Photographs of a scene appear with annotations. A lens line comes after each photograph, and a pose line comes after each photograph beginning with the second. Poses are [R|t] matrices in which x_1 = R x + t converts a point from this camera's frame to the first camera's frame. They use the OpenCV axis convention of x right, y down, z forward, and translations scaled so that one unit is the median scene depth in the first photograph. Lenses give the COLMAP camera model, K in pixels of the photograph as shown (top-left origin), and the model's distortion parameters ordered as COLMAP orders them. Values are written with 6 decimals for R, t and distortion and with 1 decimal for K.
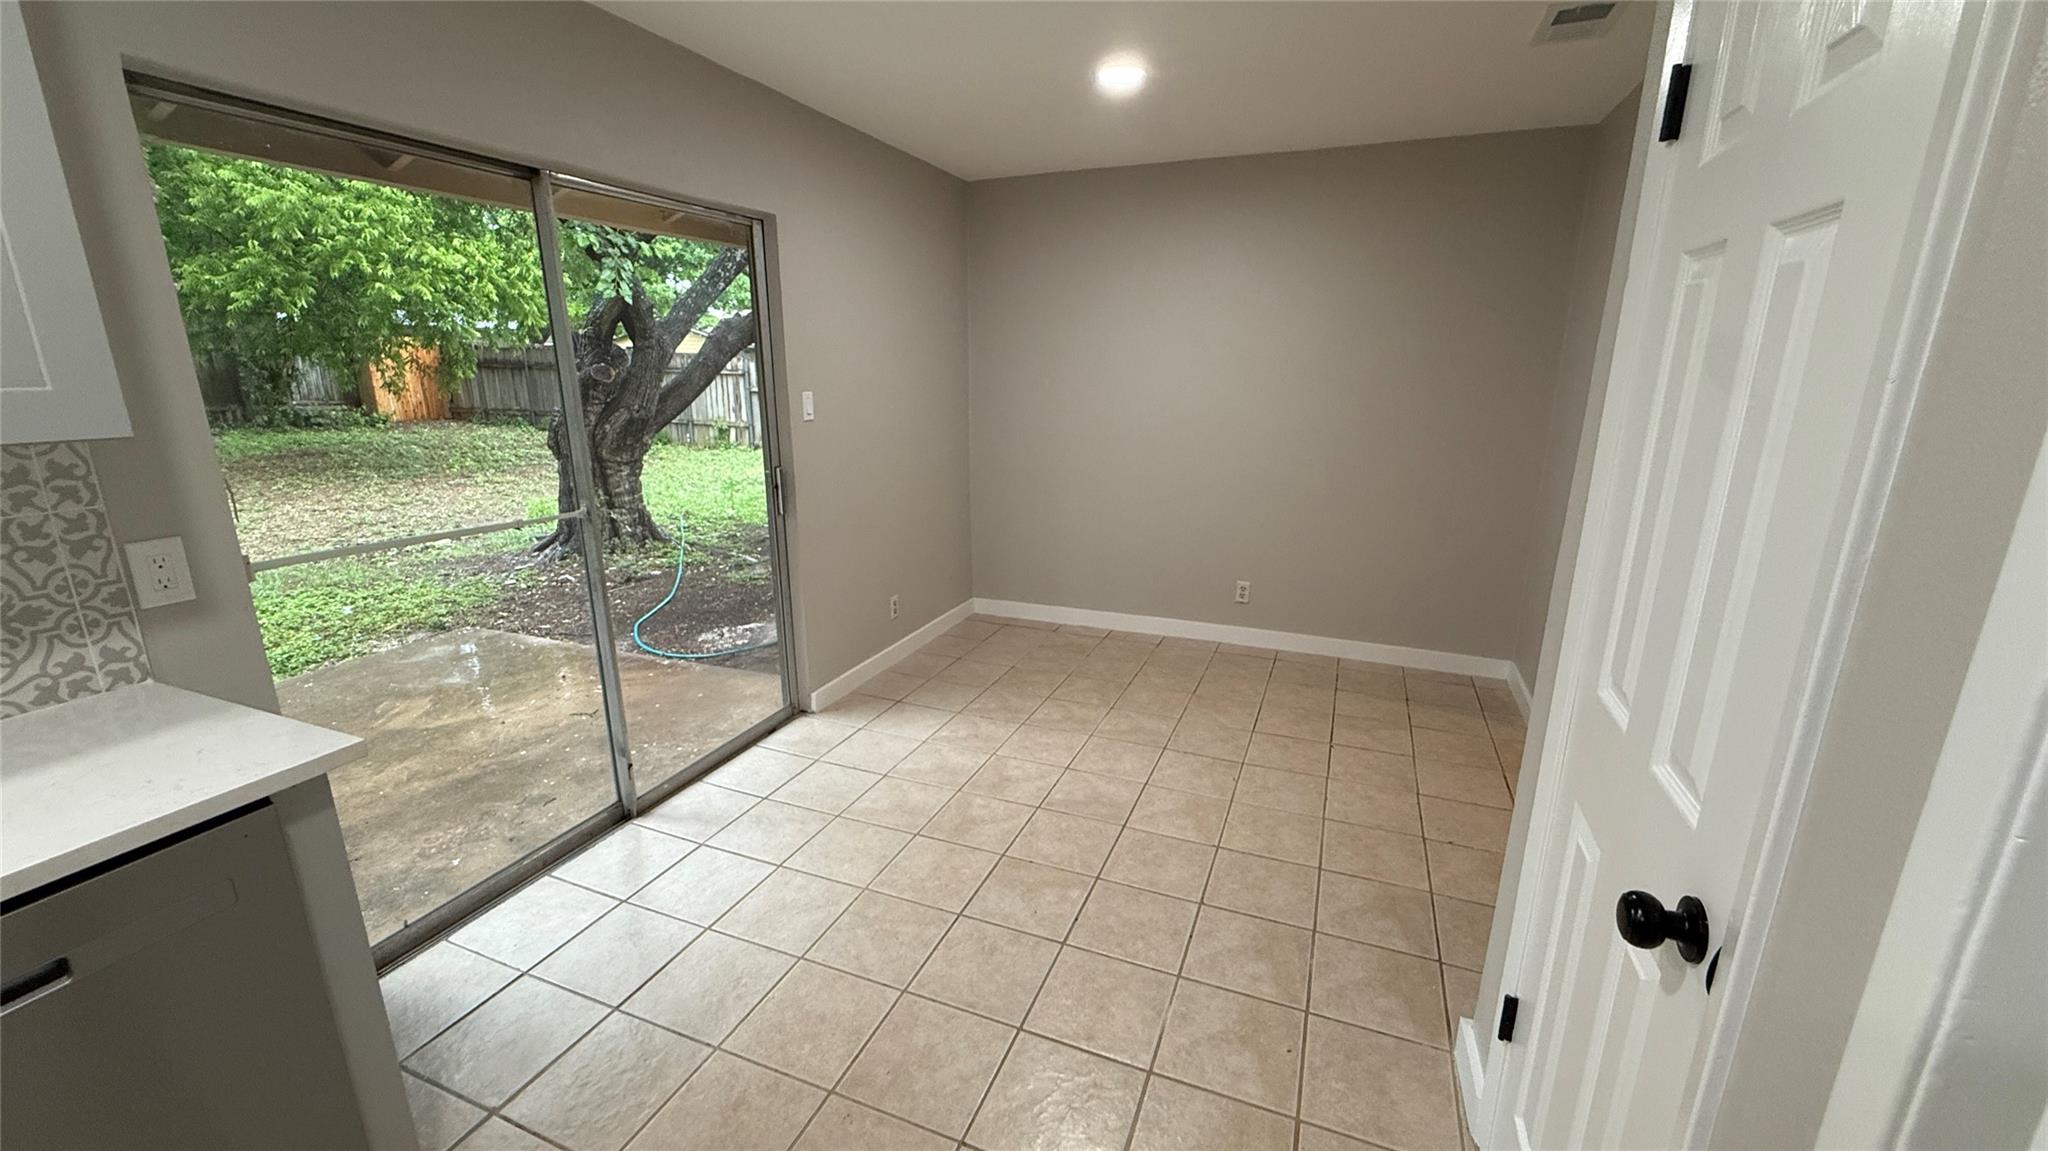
lens RADIAL K [[814.4, 0, 1011.2], [0, 814.4, 572.3], [0, 0, 1]] dist [0.000265, -0.000524]
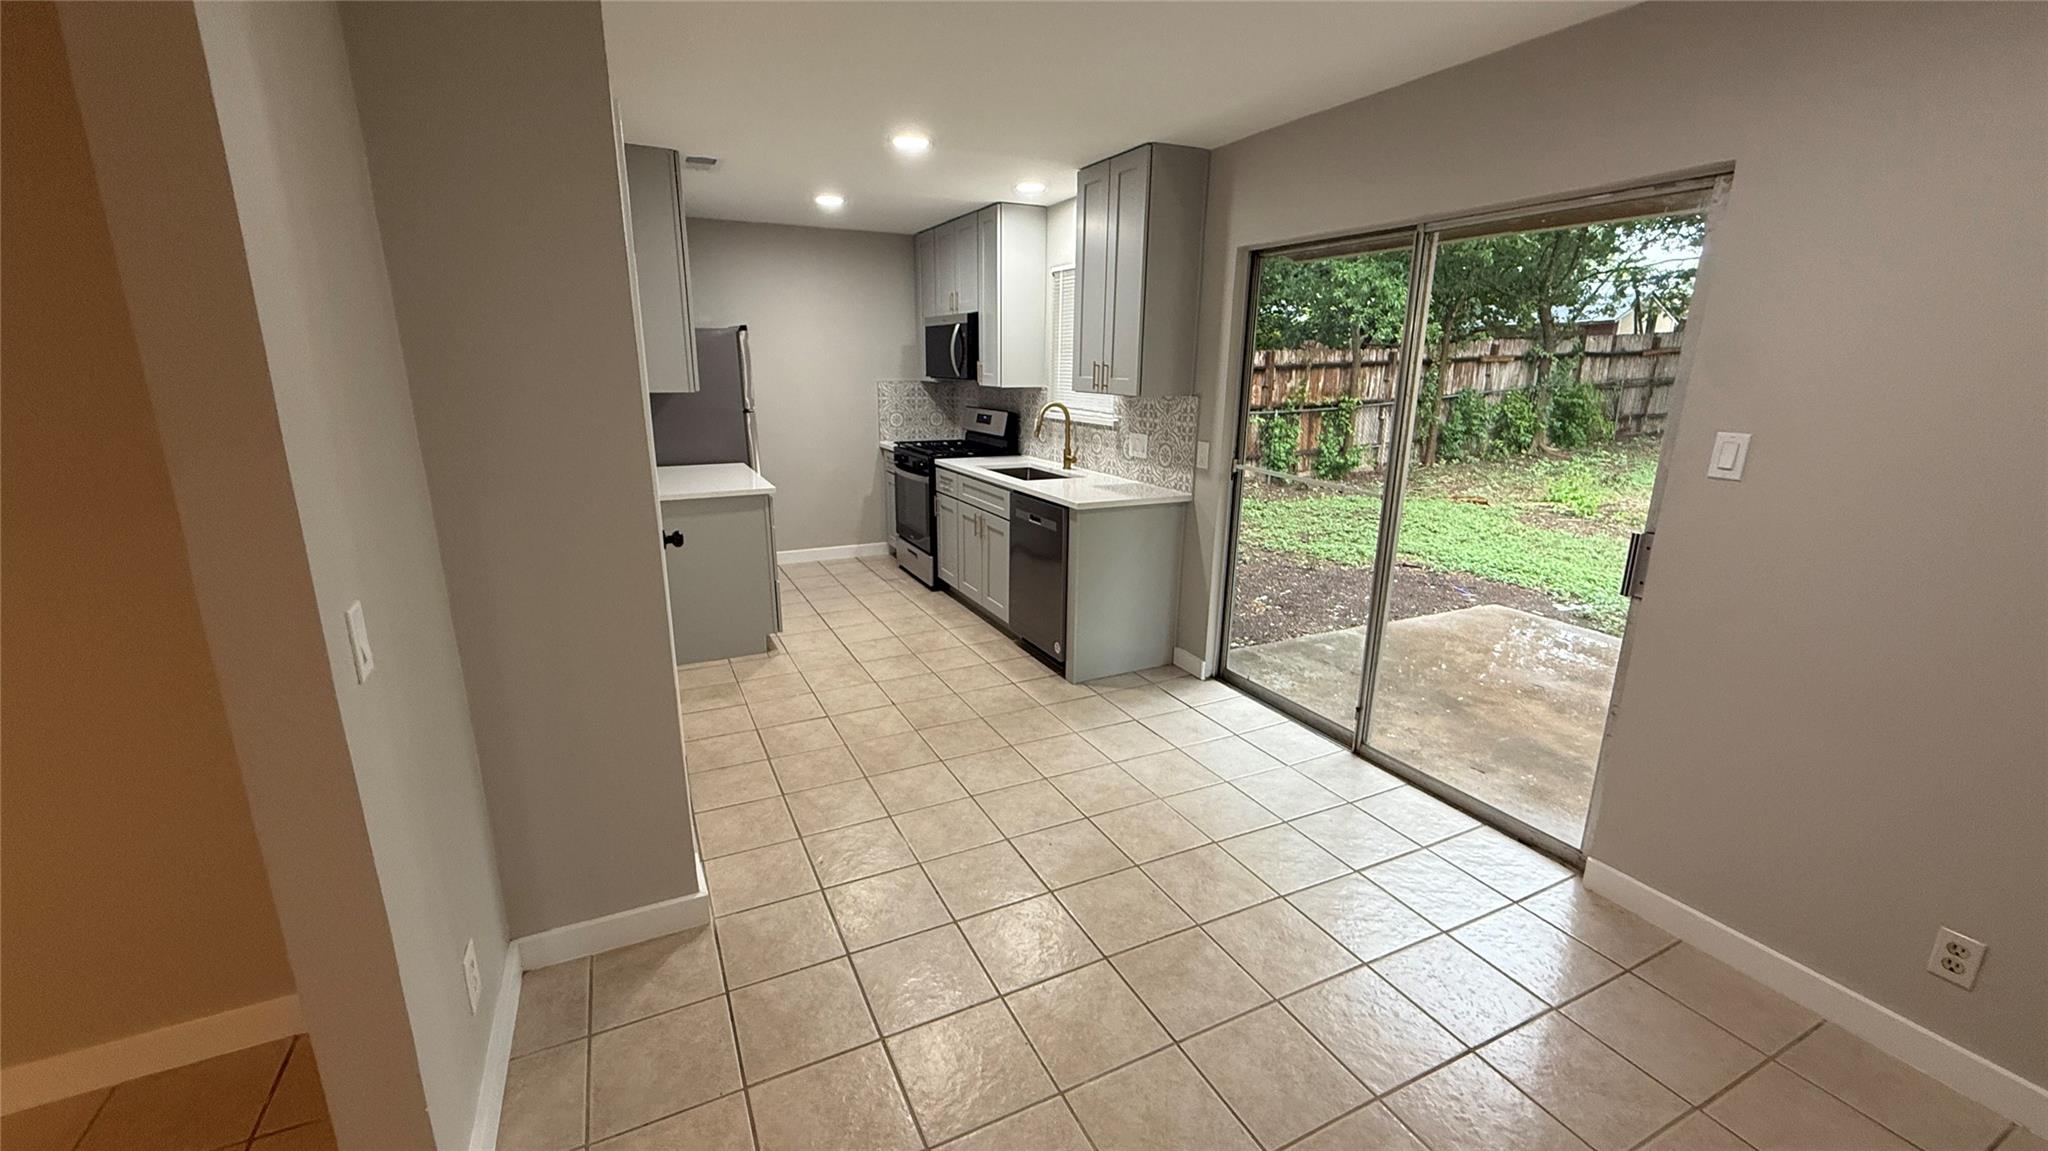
lens RADIAL K [[814.4, 0, 1013.9], [0, 814.4, 567.3], [0, 0, 1]] dist [0.000265, -0.000524]
pose [[-0.658850, 0.180435, -0.730315, 0.355807], [-0.196423, 0.895870, 0.398540, -0.166021], [0.726178, 0.406029, -0.554802, 0.608485]]
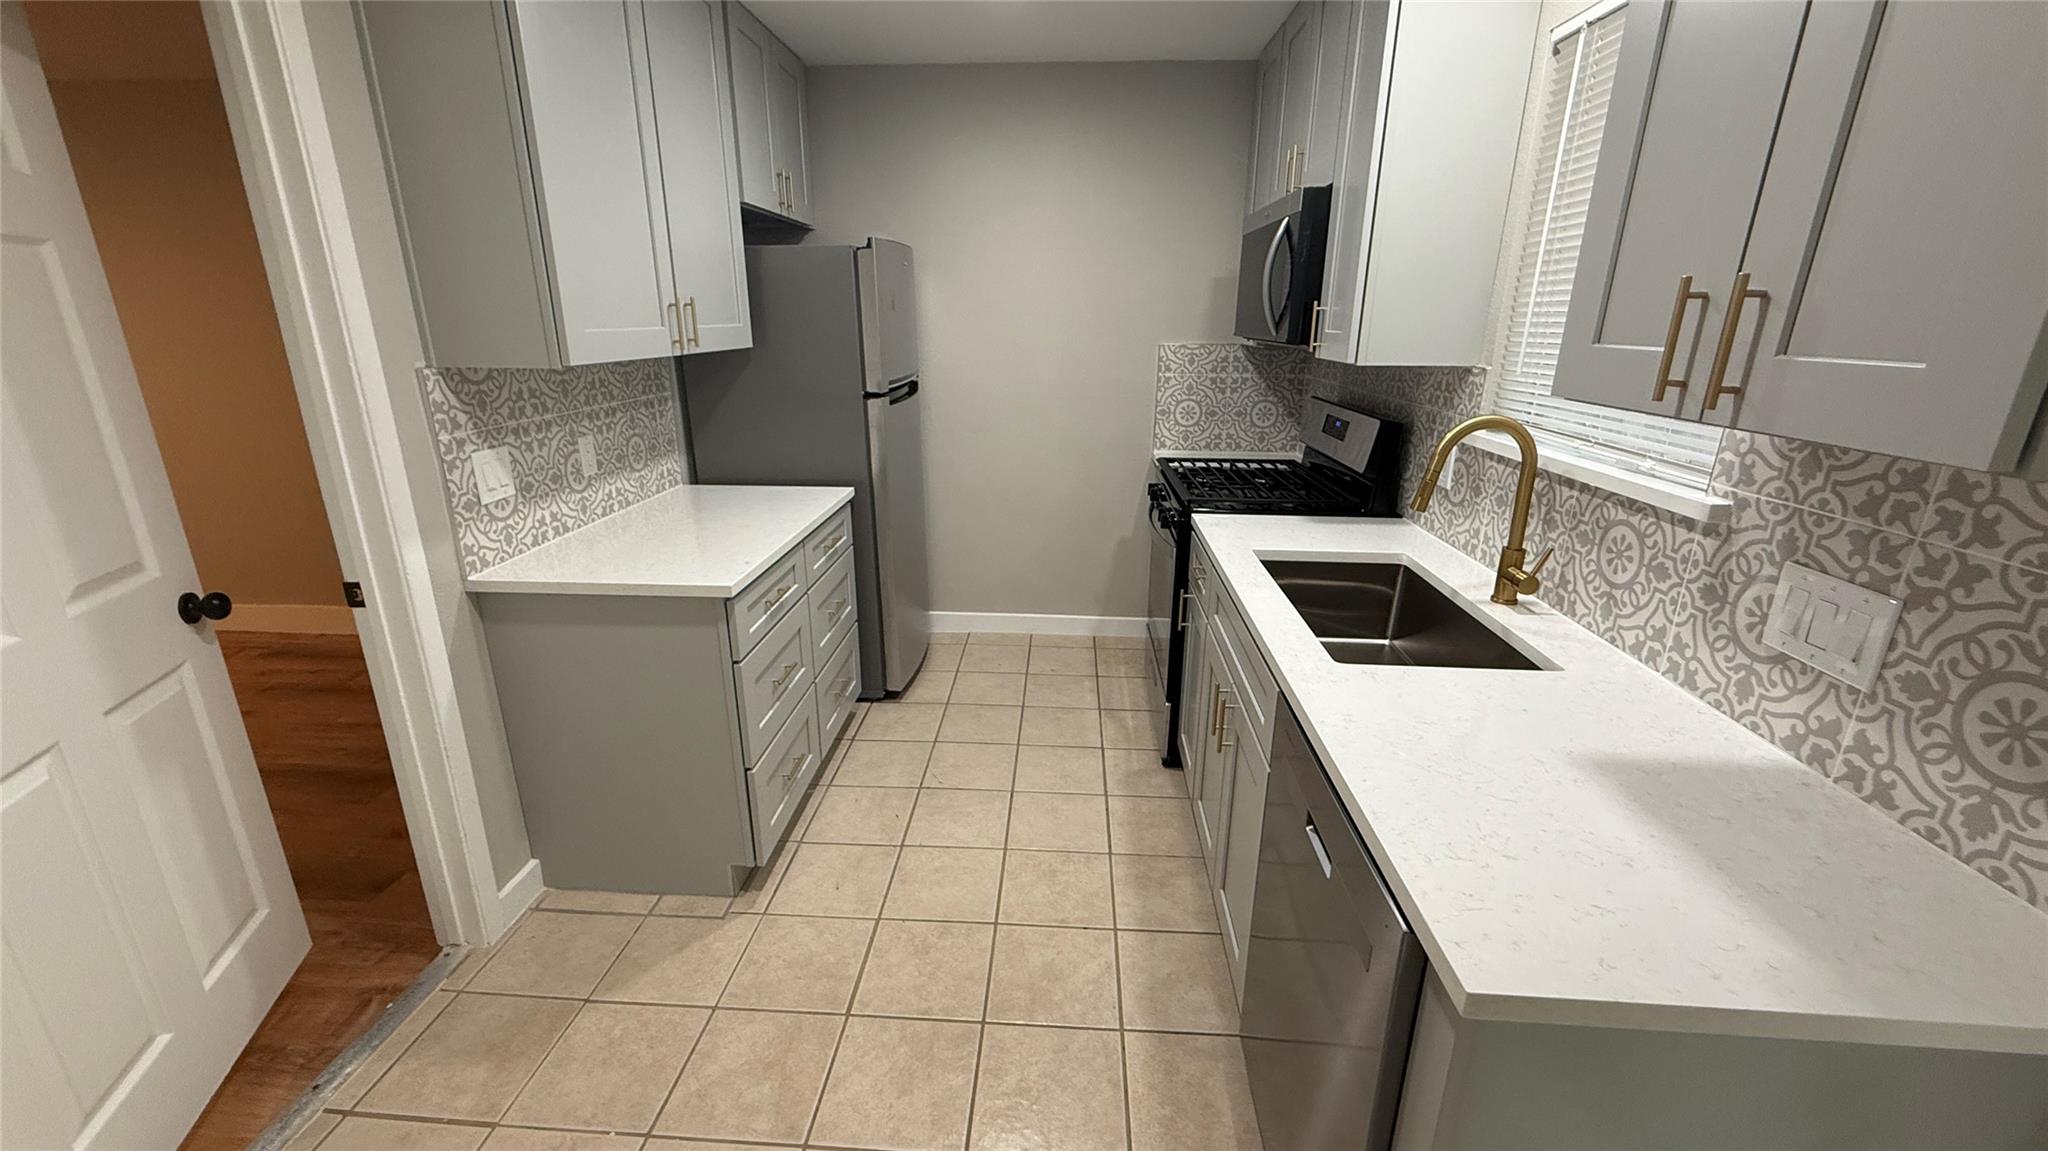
lens RADIAL K [[814.4, 0, 1017.6], [0, 814.4, 568.4], [0, 0, 1]] dist [0.000265, -0.000524]
pose [[-0.944178, 0.092351, -0.316226, -0.085408], [-0.089274, 0.852260, 0.515445, -0.074749], [0.317108, 0.514903, -0.796441, 0.290624]]
